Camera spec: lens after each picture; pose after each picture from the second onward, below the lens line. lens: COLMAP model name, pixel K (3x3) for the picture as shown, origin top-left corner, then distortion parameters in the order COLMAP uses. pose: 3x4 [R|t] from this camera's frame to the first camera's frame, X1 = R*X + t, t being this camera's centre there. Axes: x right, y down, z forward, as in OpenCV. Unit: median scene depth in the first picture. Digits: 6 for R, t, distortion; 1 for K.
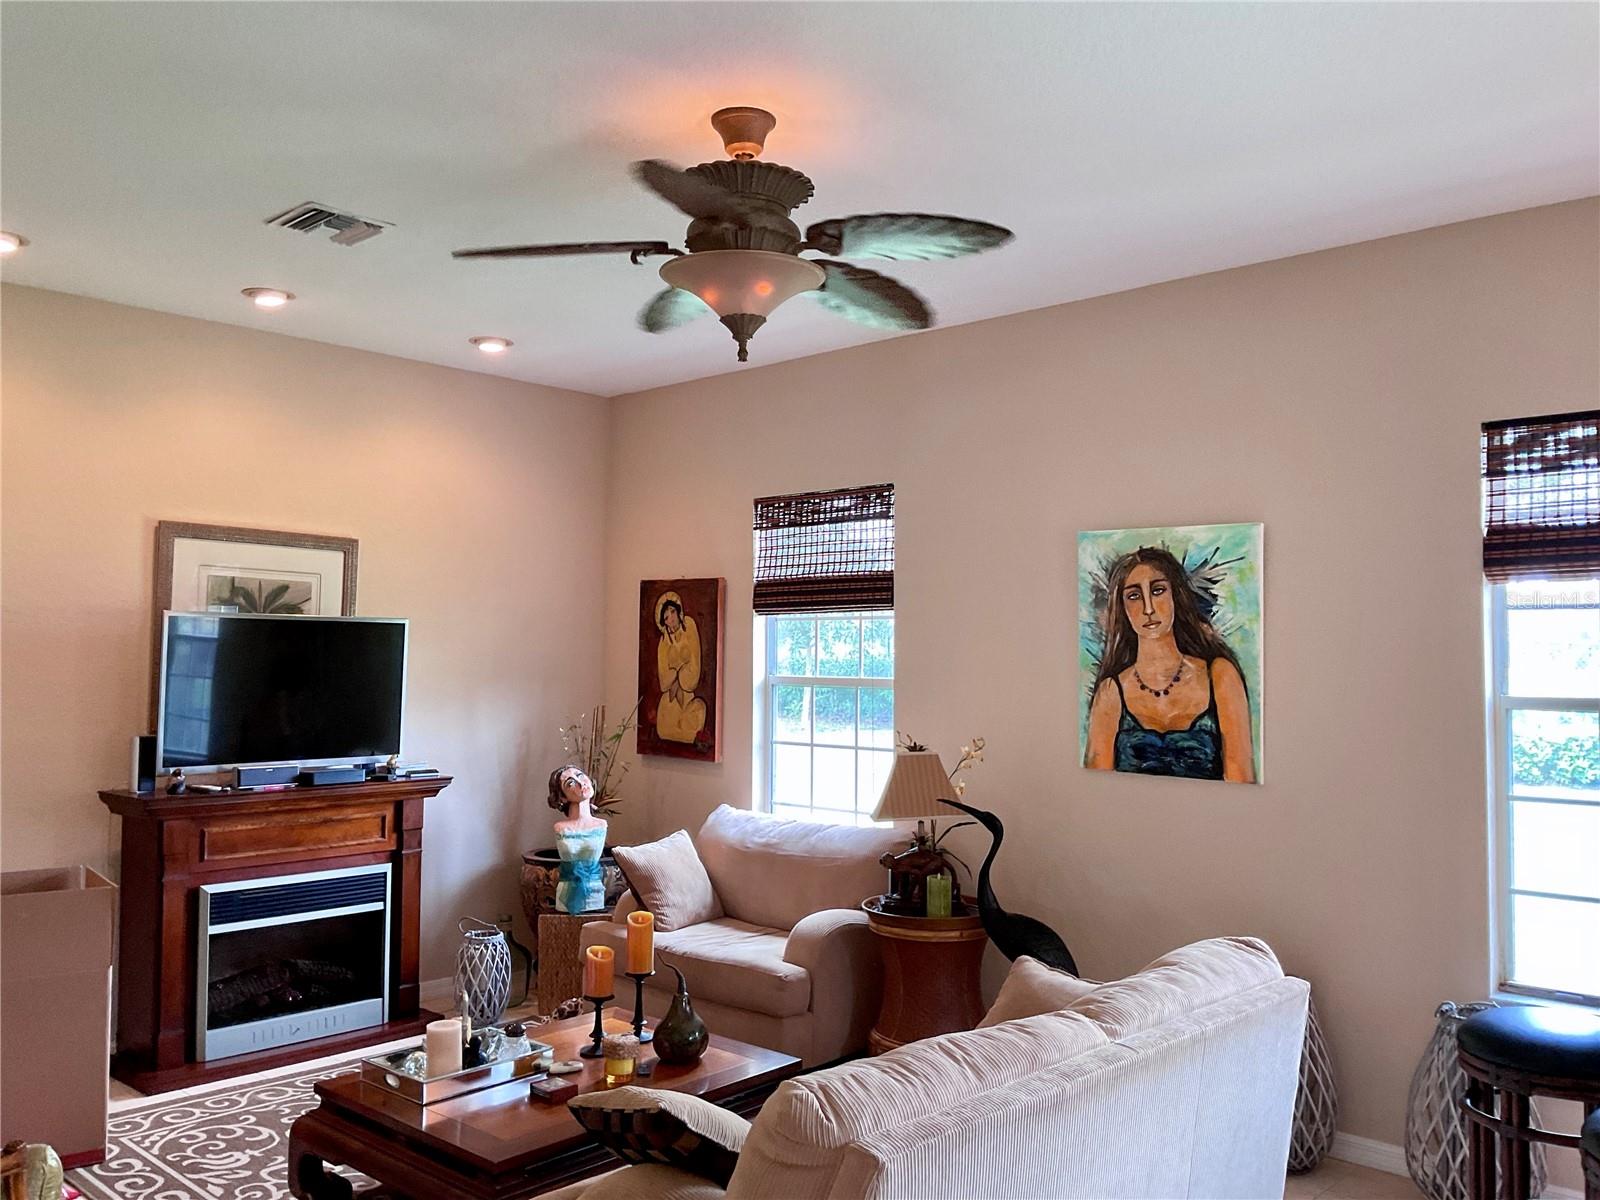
lens RADIAL K [[1315.4, 0, 795.0], [0, 1315.4, 598.0], [0, 0, 1]] dist [0.101463, -0.183267]
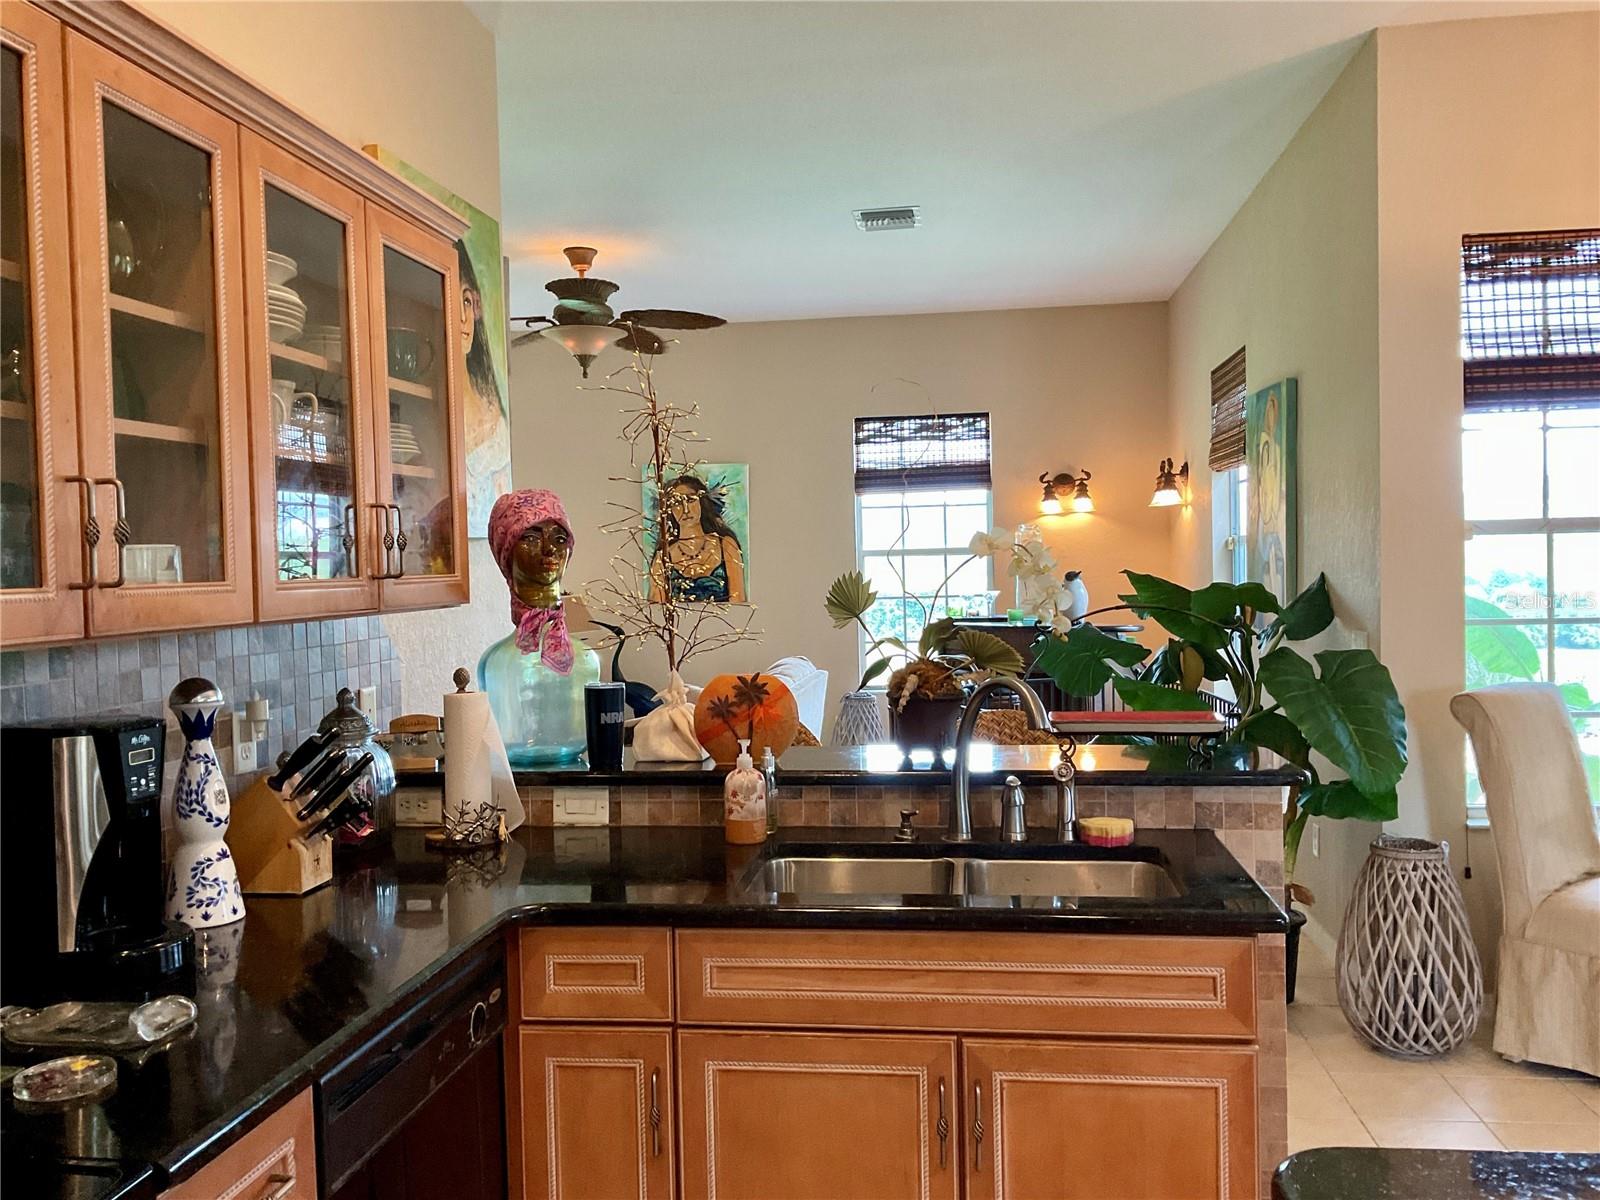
lens RADIAL K [[1315.4, 0, 795.0], [0, 1315.4, 598.0], [0, 0, 1]] dist [0.101463, -0.183267]
pose [[0.829512, -0.034373, 0.557430, -0.632786], [0.002758, 0.998344, 0.057458, 0.026110], [-0.558482, -0.046124, 0.828233, -0.586077]]
